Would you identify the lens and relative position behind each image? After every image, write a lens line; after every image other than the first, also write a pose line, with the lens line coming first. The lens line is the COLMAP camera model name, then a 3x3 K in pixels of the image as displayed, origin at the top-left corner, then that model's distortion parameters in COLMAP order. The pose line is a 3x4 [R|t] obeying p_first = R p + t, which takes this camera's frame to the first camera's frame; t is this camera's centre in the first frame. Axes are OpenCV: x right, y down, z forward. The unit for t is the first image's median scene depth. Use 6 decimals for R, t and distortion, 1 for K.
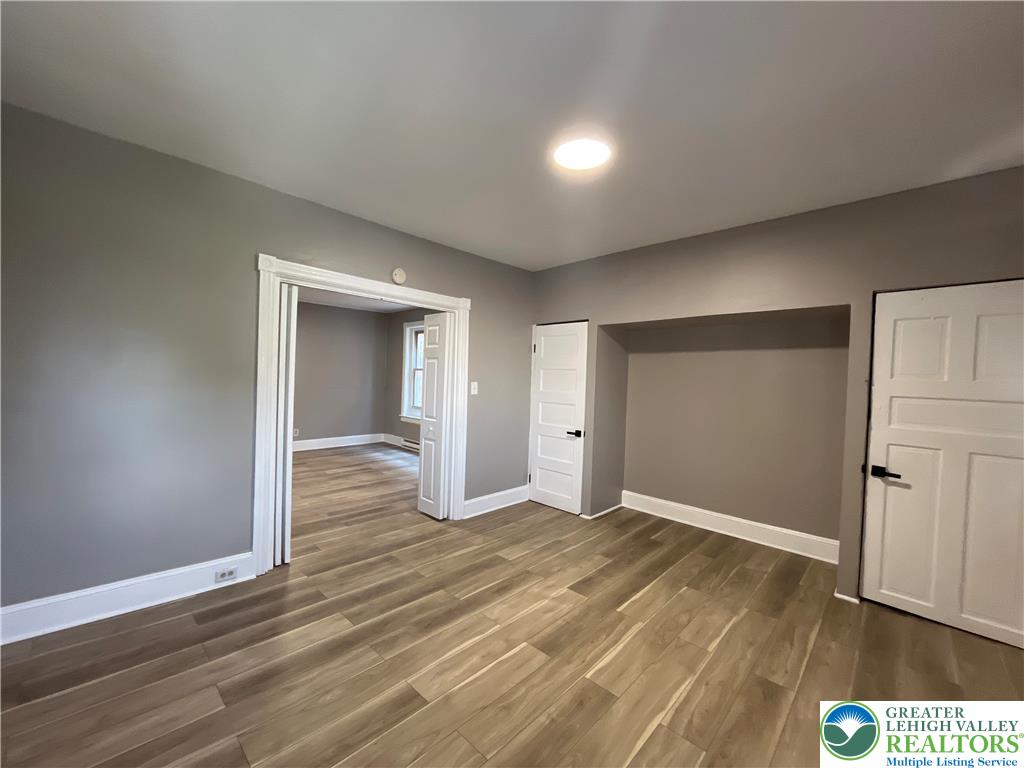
lens RADIAL K [[412.0, 0, 509.7], [0, 412.0, 384.7], [0, 0, 1]] dist [-0.001538, -0.000222]
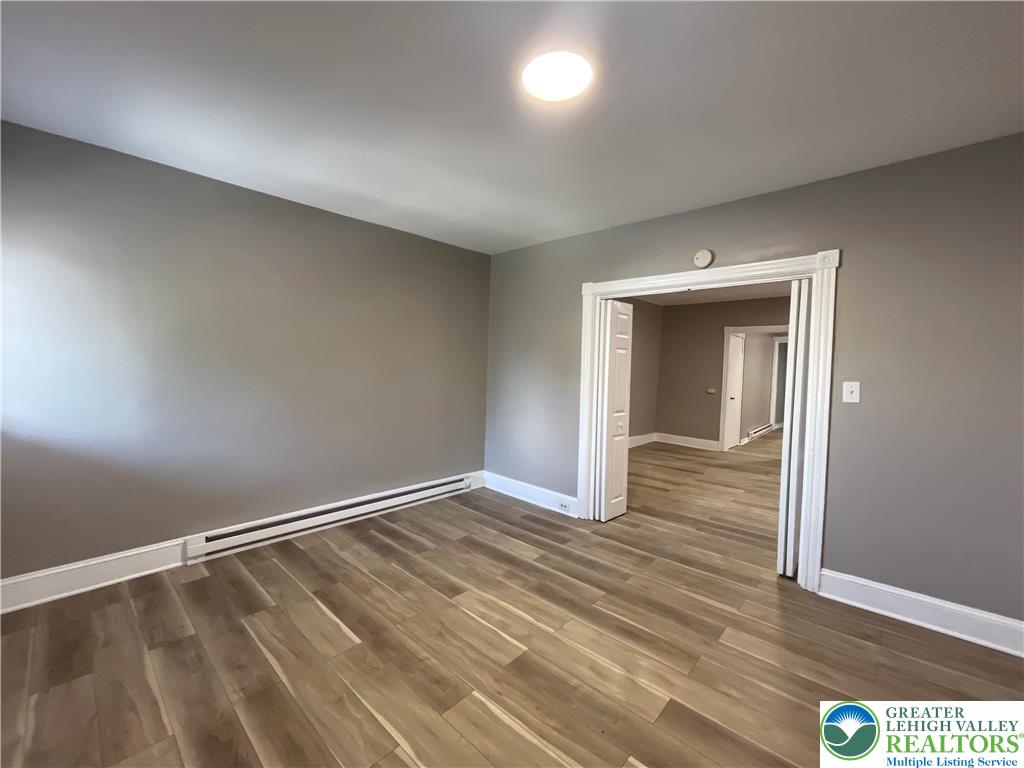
lens RADIAL K [[412.0, 0, 508.6], [0, 412.0, 385.5], [0, 0, 1]] dist [-0.001538, -0.000222]
pose [[0.025491, 0.011343, -0.999611, 0.759472], [-0.038672, 0.999198, 0.010353, 0.018129], [0.998927, 0.038393, 0.025909, 0.719608]]
